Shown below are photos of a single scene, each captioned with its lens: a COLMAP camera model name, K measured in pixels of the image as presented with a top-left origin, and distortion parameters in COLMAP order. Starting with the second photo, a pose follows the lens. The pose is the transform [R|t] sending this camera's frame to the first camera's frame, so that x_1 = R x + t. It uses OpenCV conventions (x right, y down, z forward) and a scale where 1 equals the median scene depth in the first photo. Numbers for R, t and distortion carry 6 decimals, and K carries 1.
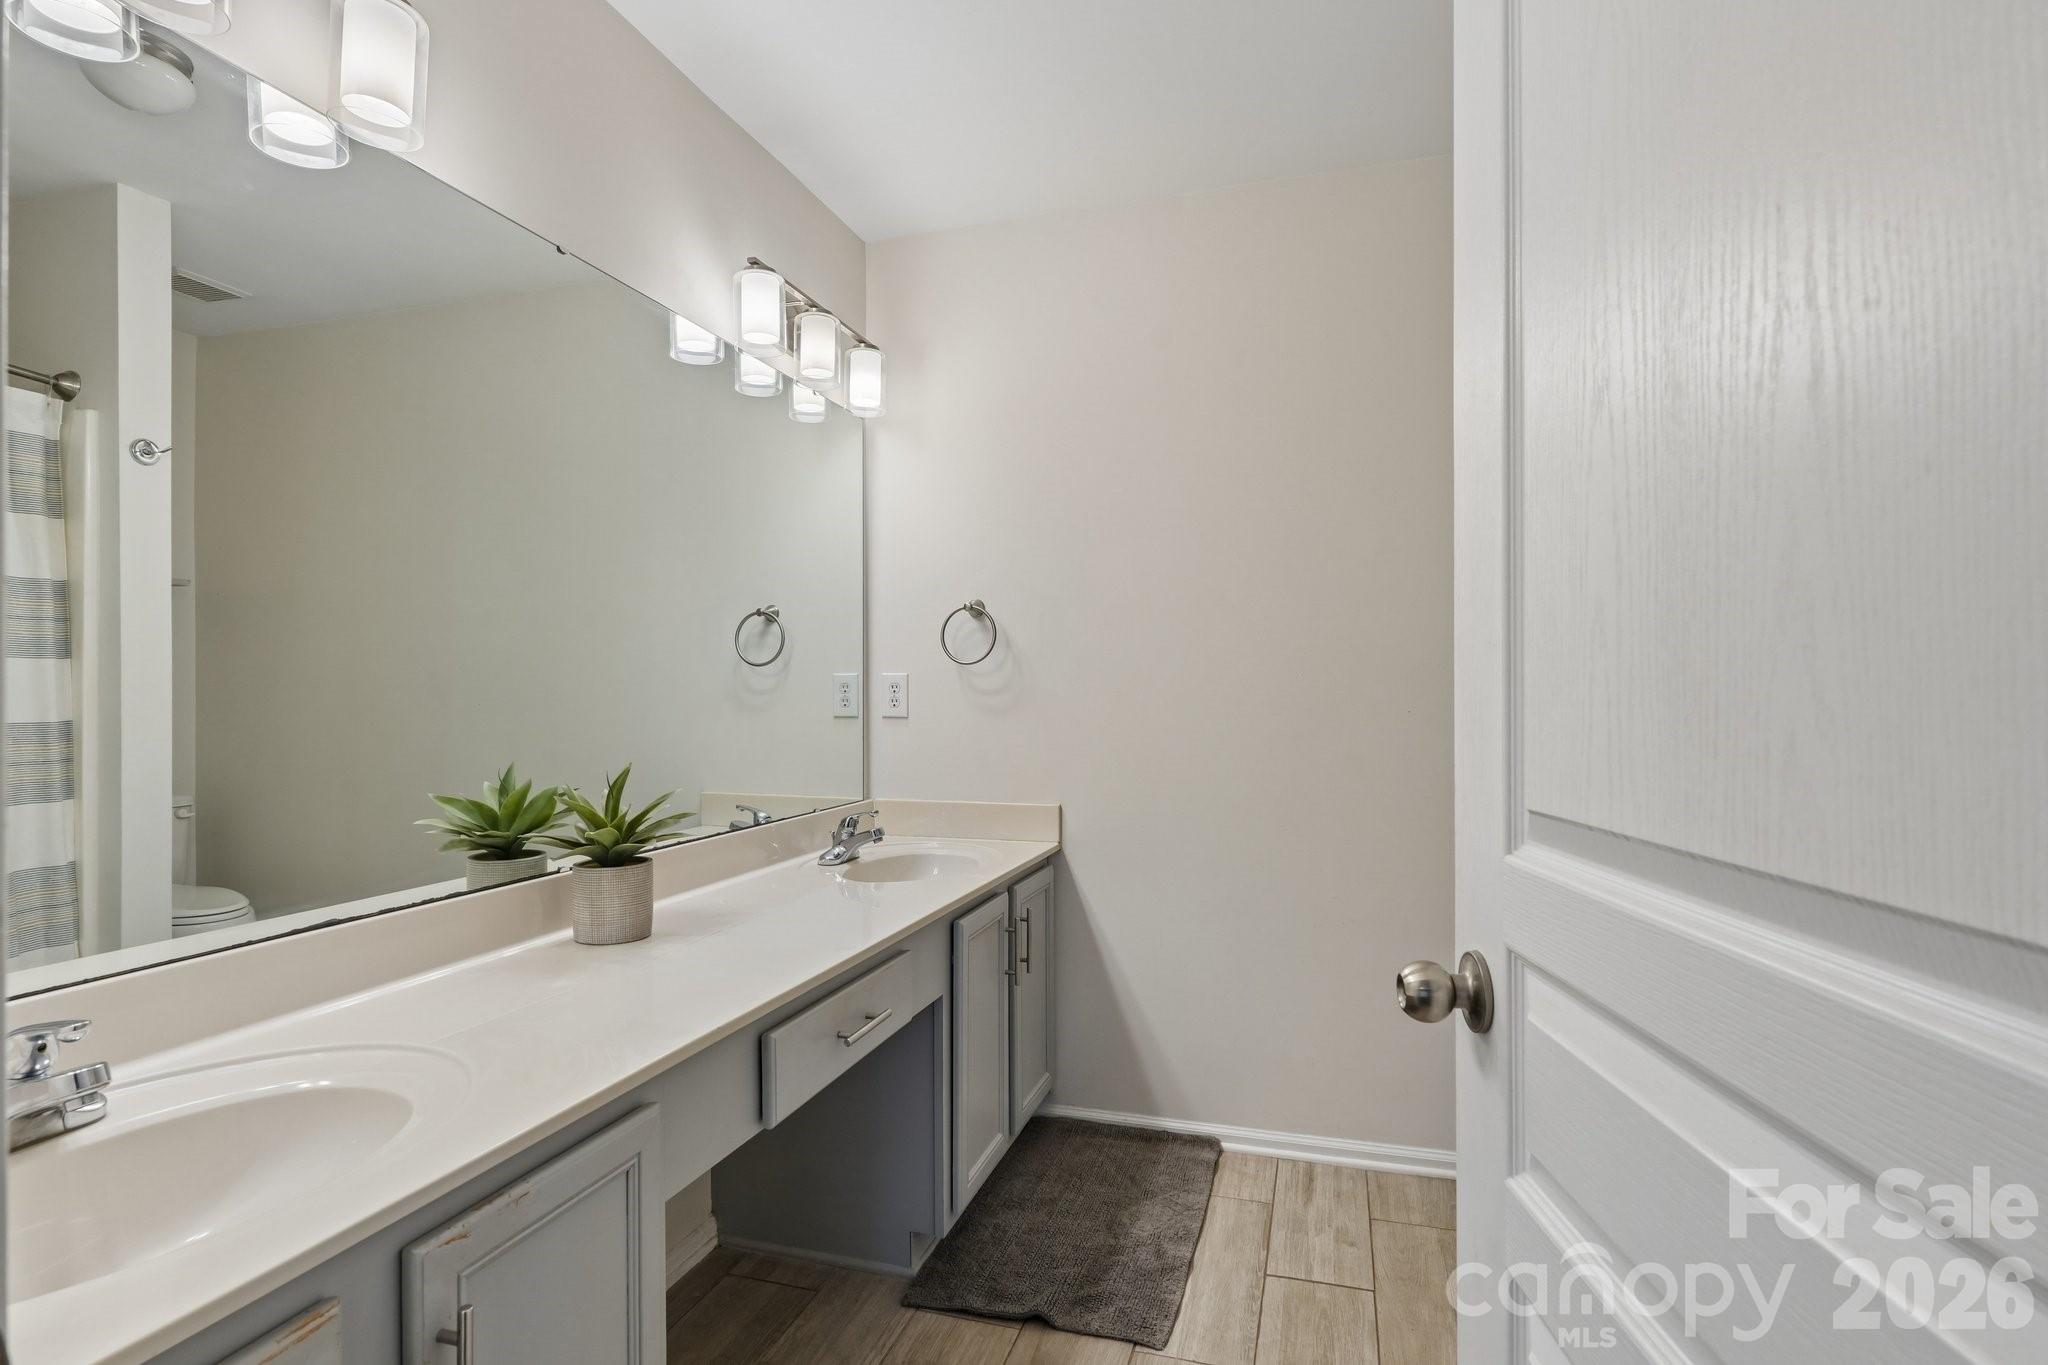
lens RADIAL K [[1009.9, 0, 1026.6], [0, 1009.9, 695.1], [0, 0, 1]] dist [0.000059, 0.000700]
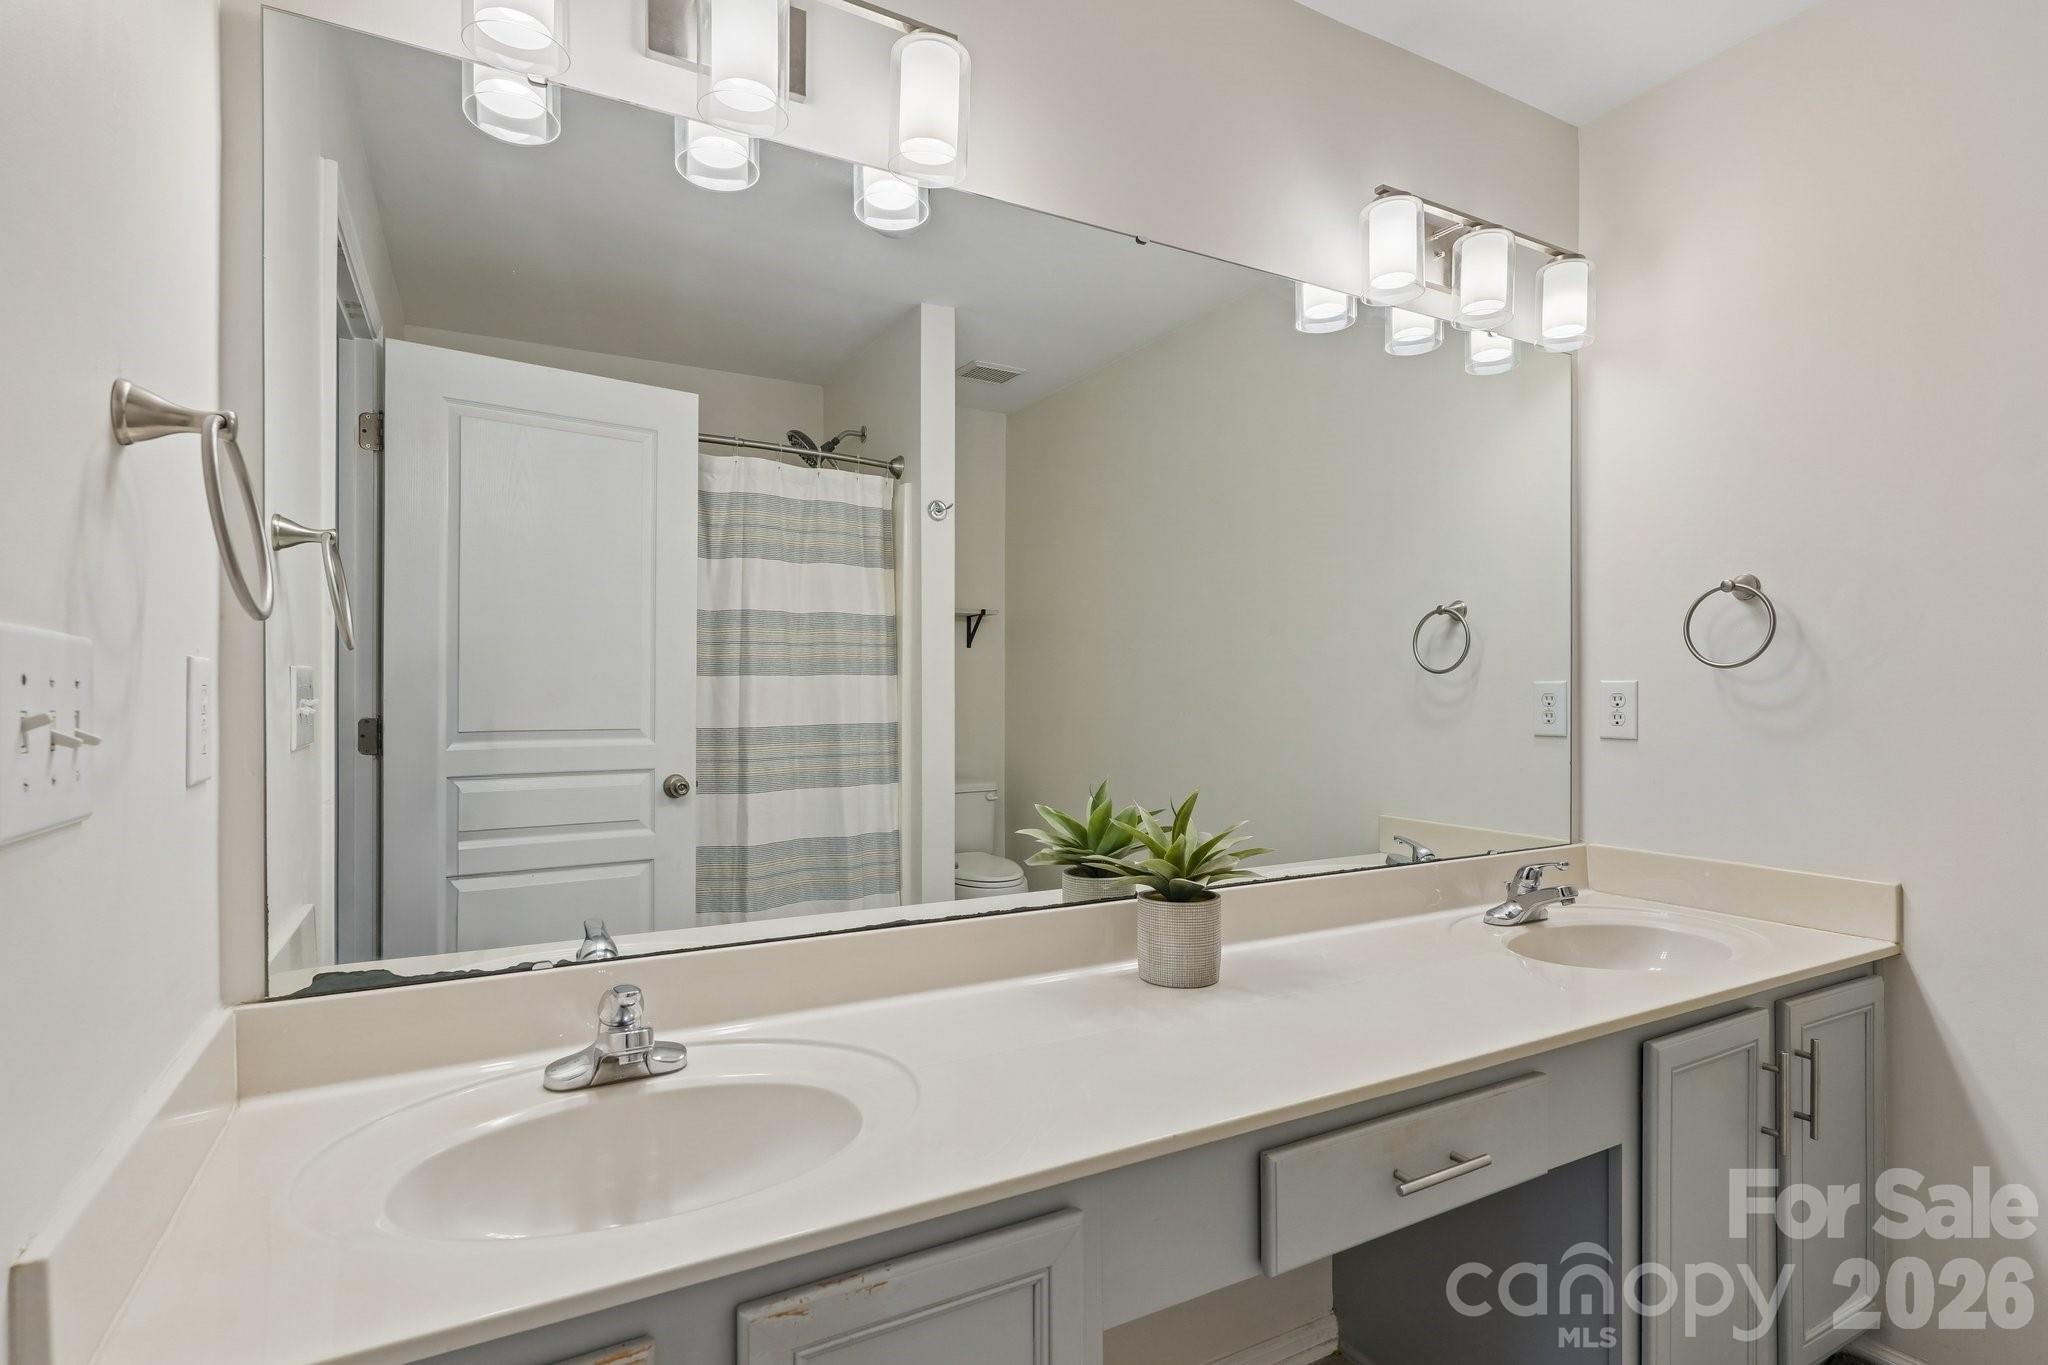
lens RADIAL K [[1009.9, 0, 1026.6], [0, 1009.9, 695.1], [0, 0, 1]] dist [0.000059, 0.000700]
pose [[0.726940, 0.001884, -0.686698, 0.078592], [-0.004489, 0.999988, -0.002009, -0.008424], [0.686686, 0.004543, 0.726940, 0.168503]]
